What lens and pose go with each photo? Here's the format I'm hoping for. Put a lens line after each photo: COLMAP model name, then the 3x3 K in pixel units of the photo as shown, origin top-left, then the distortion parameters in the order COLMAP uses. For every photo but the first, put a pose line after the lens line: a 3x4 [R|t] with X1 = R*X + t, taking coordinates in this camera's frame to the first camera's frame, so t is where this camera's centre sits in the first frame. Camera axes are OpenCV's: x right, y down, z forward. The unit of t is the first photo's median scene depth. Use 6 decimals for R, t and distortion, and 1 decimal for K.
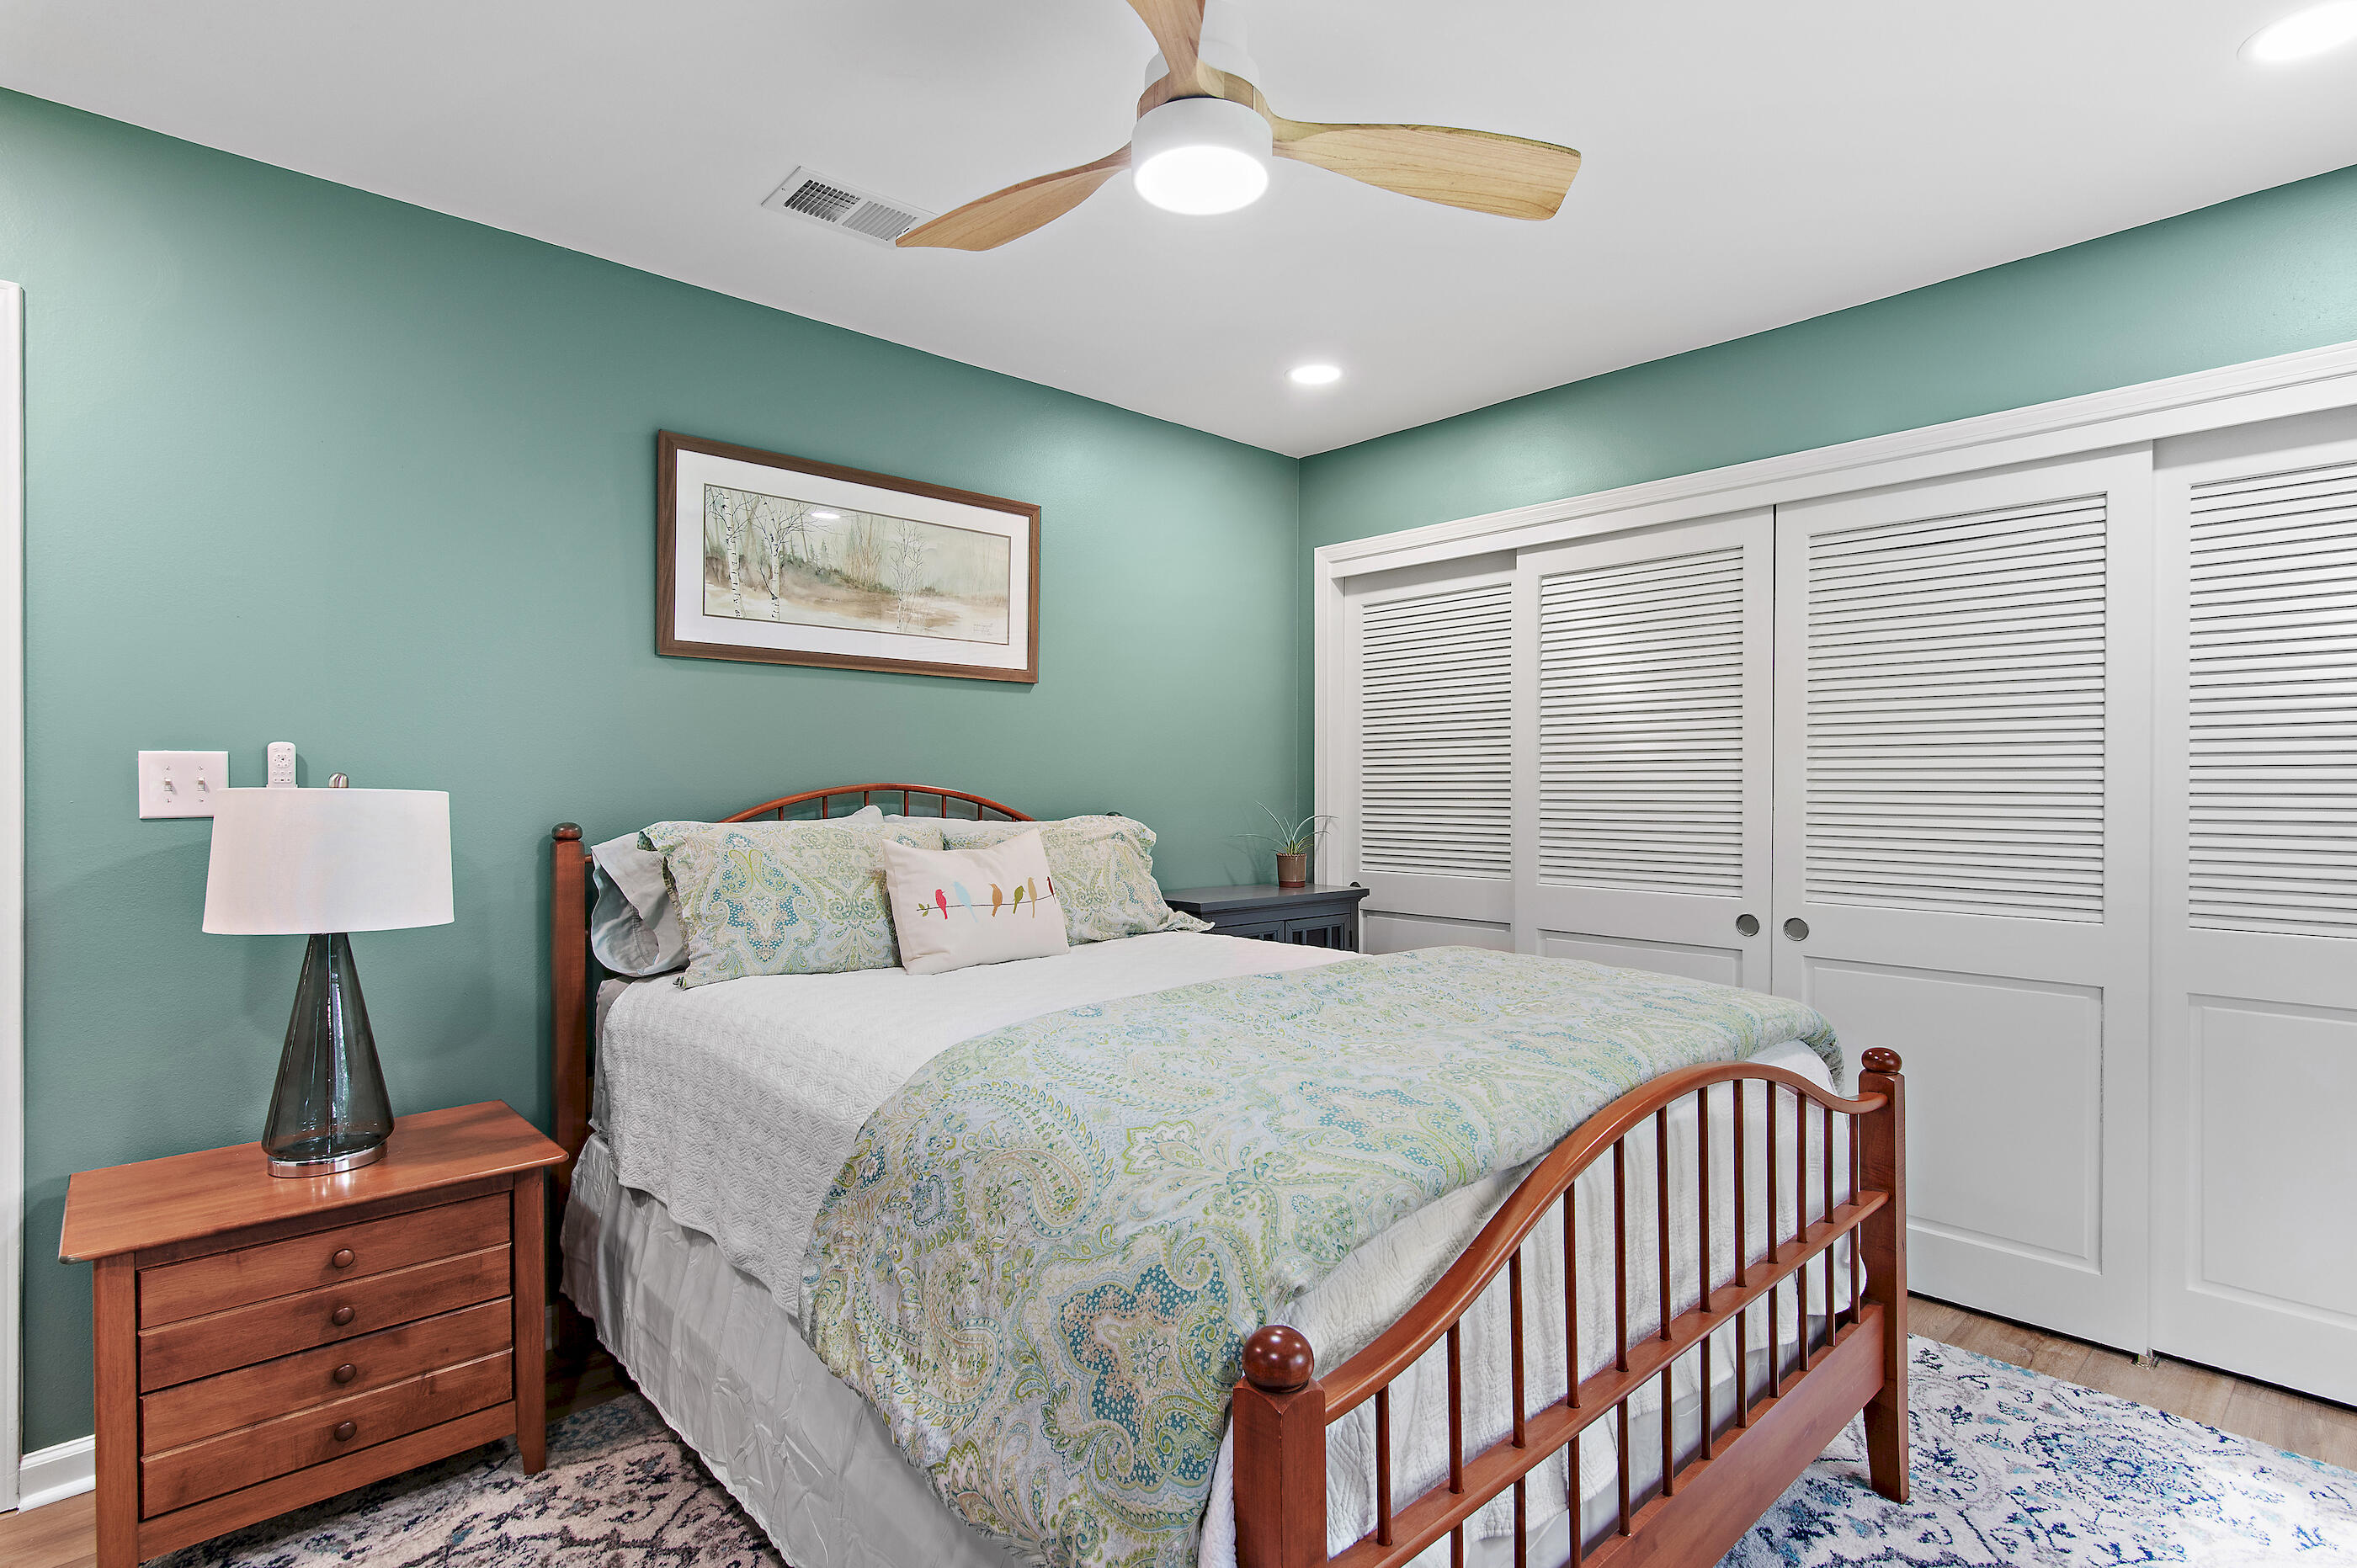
lens RADIAL K [[1150.0, 0, 1178.5], [0, 1150.0, 784.0], [0, 0, 1]] dist [-0.001507, 0.000595]
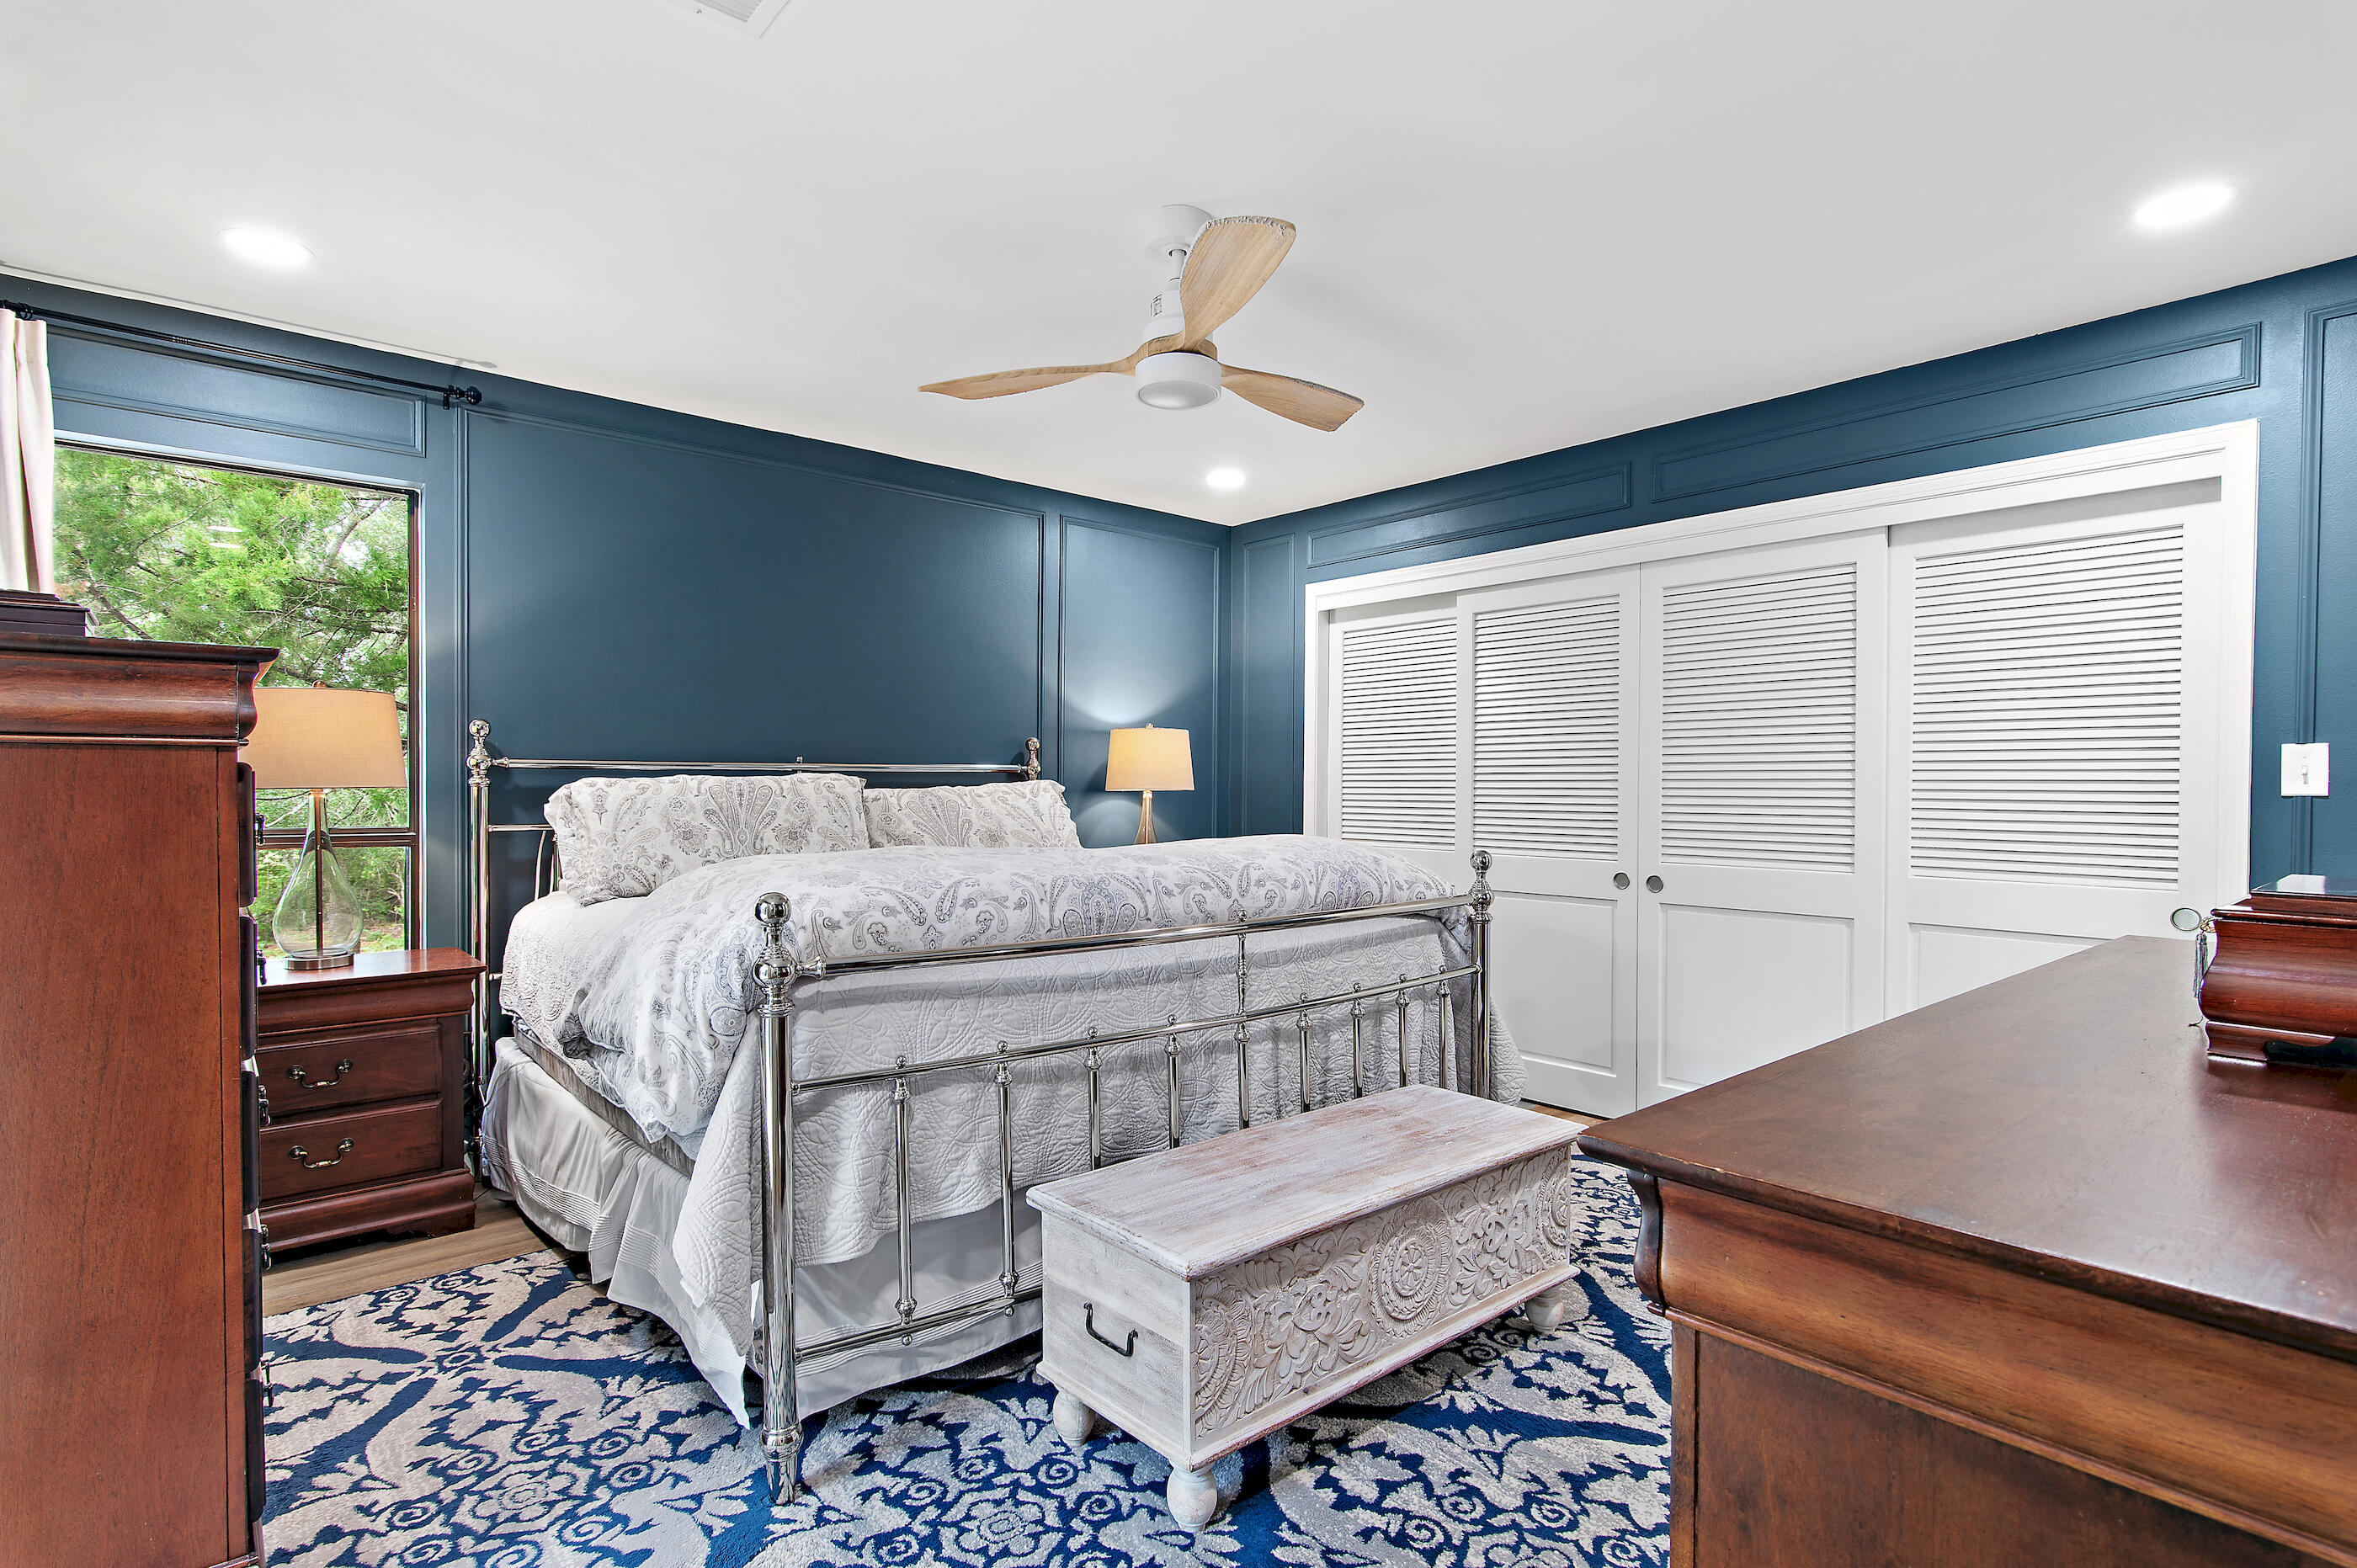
lens RADIAL K [[1150.0, 0, 1178.5], [0, 1150.0, 784.0], [0, 0, 1]] dist [-0.001507, 0.000595]
pose [[0.999130, -0.001863, -0.041654, 0.052134], [0.002211, 0.999963, 0.008310, -0.001020], [0.041637, -0.008395, 0.999098, -0.415039]]
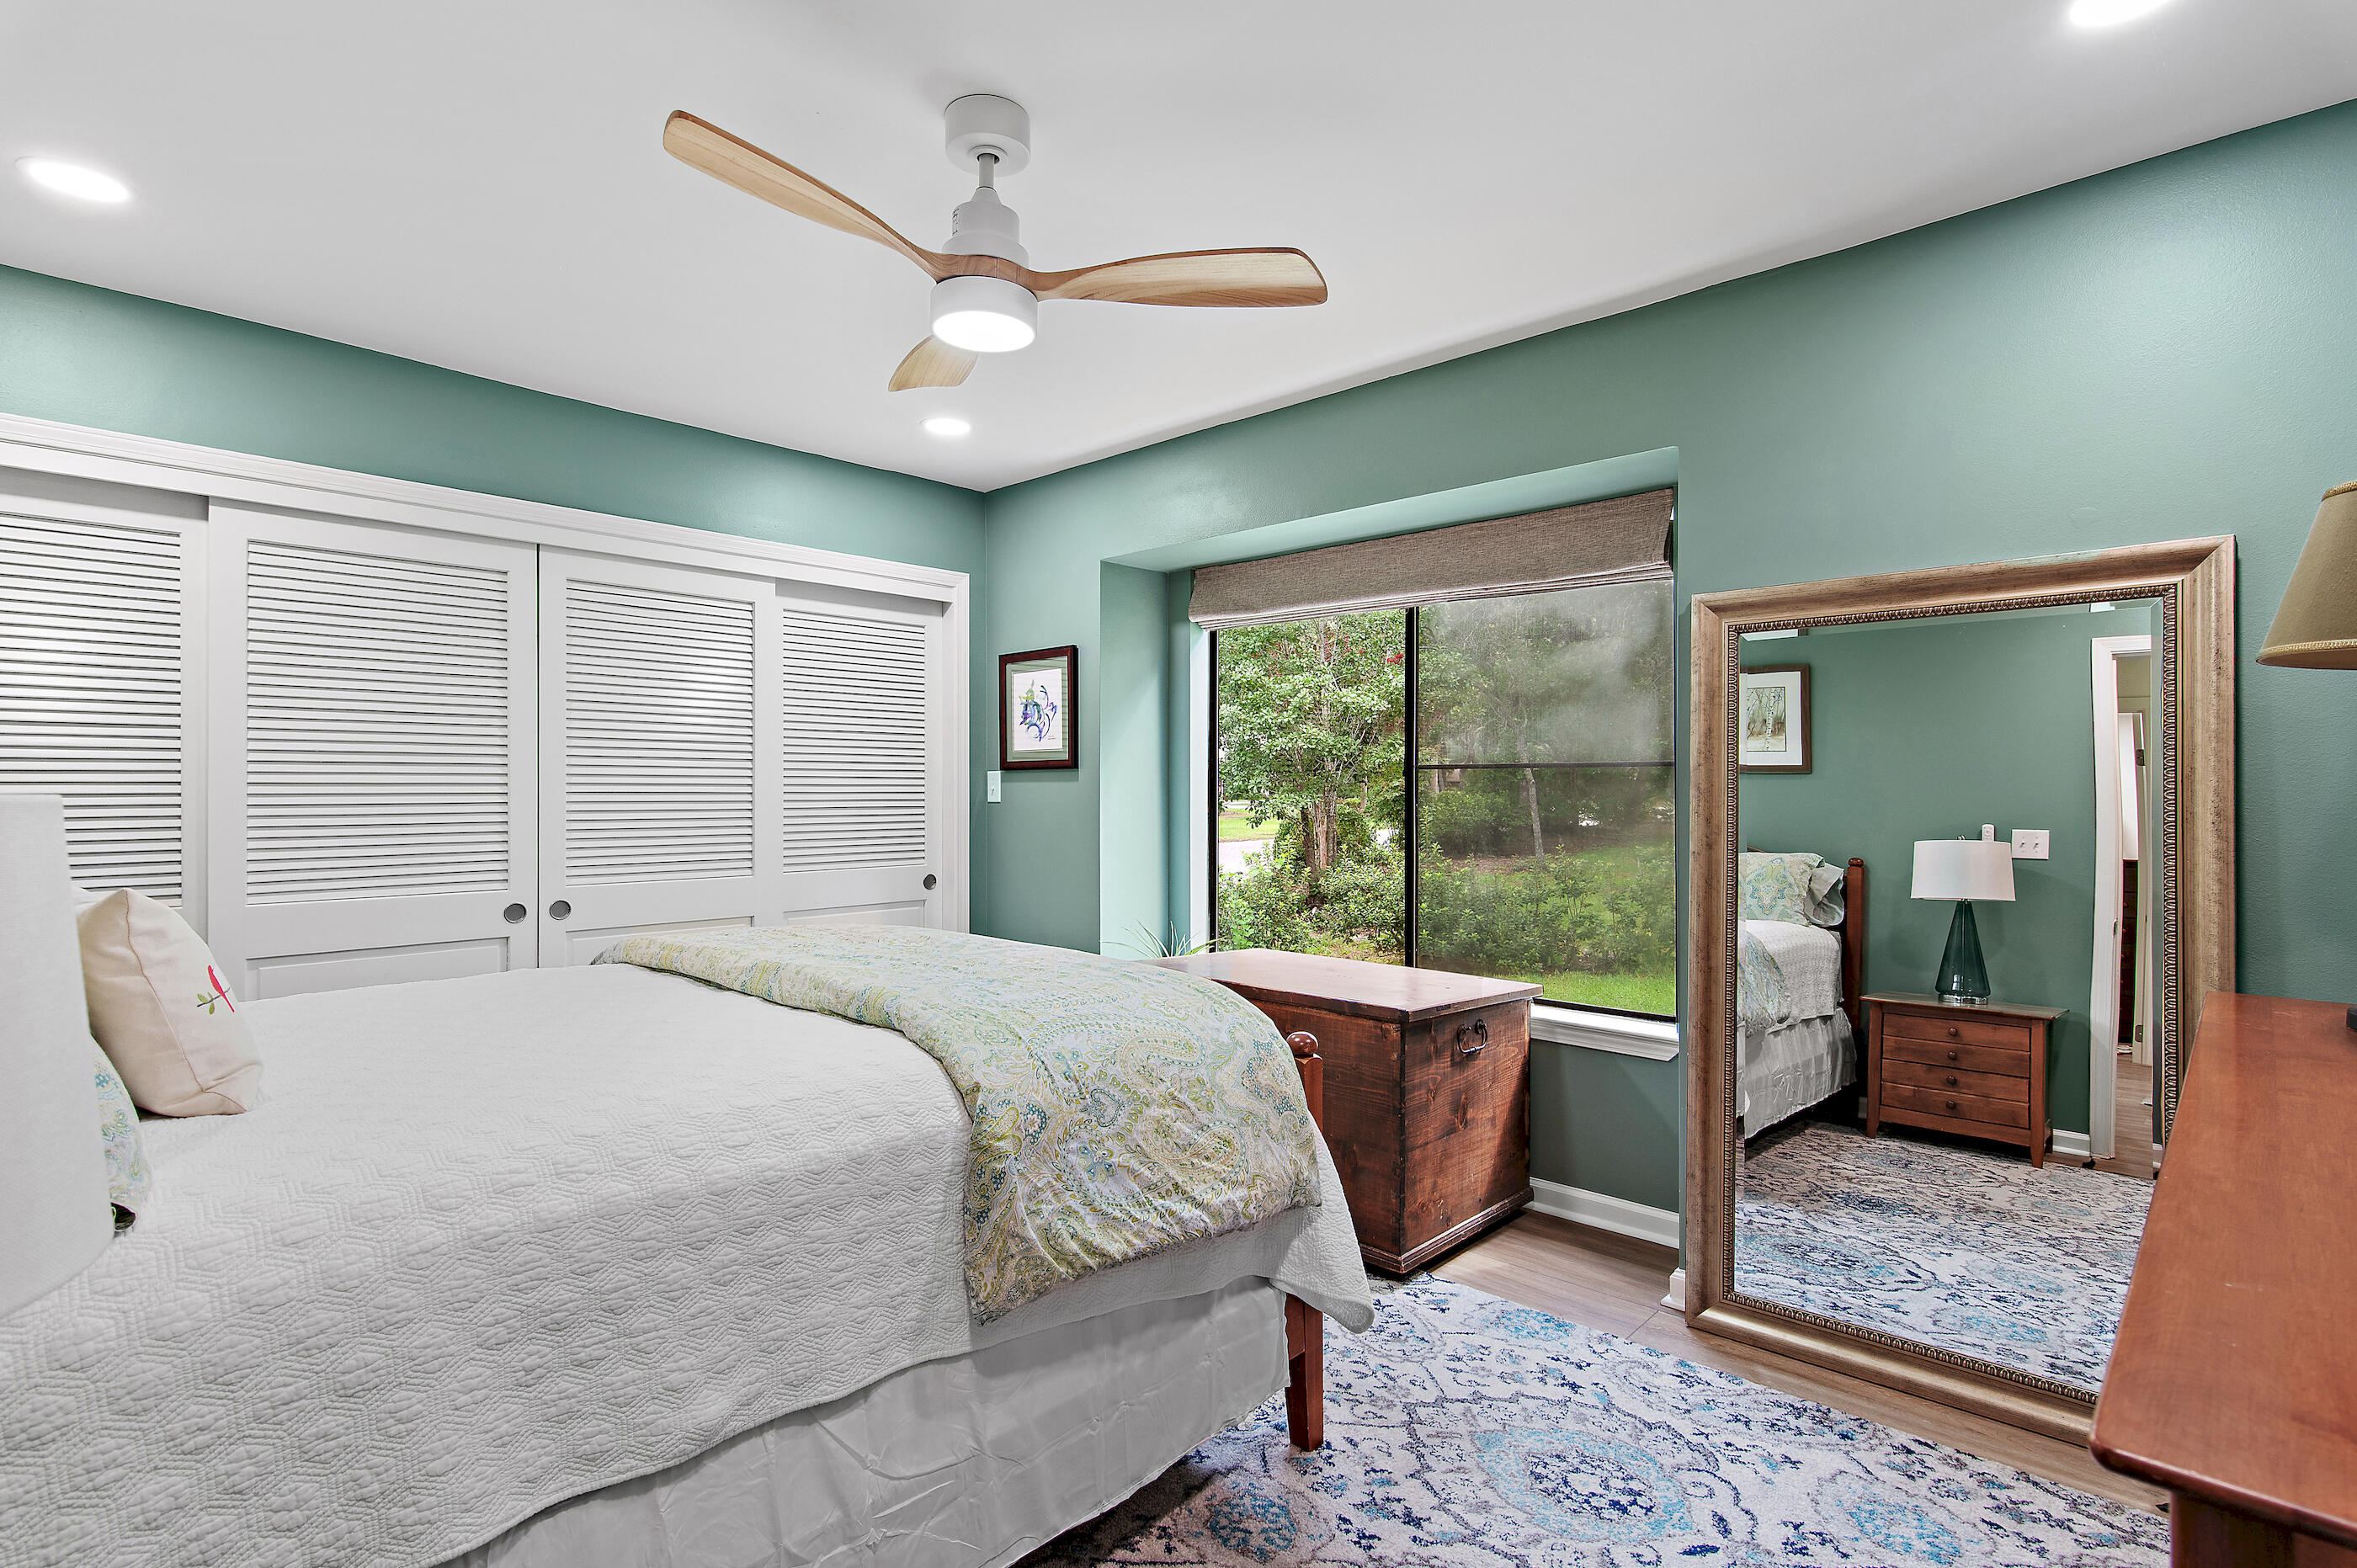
lens RADIAL K [[1150.0, 0, 1178.5], [0, 1150.0, 784.0], [0, 0, 1]] dist [-0.001507, 0.000595]
pose [[-0.081684, 0.004376, 0.996649, -0.816030], [-0.001097, 0.999989, -0.004481, 0.001981], [-0.996658, -0.001460, -0.081679, 0.548643]]
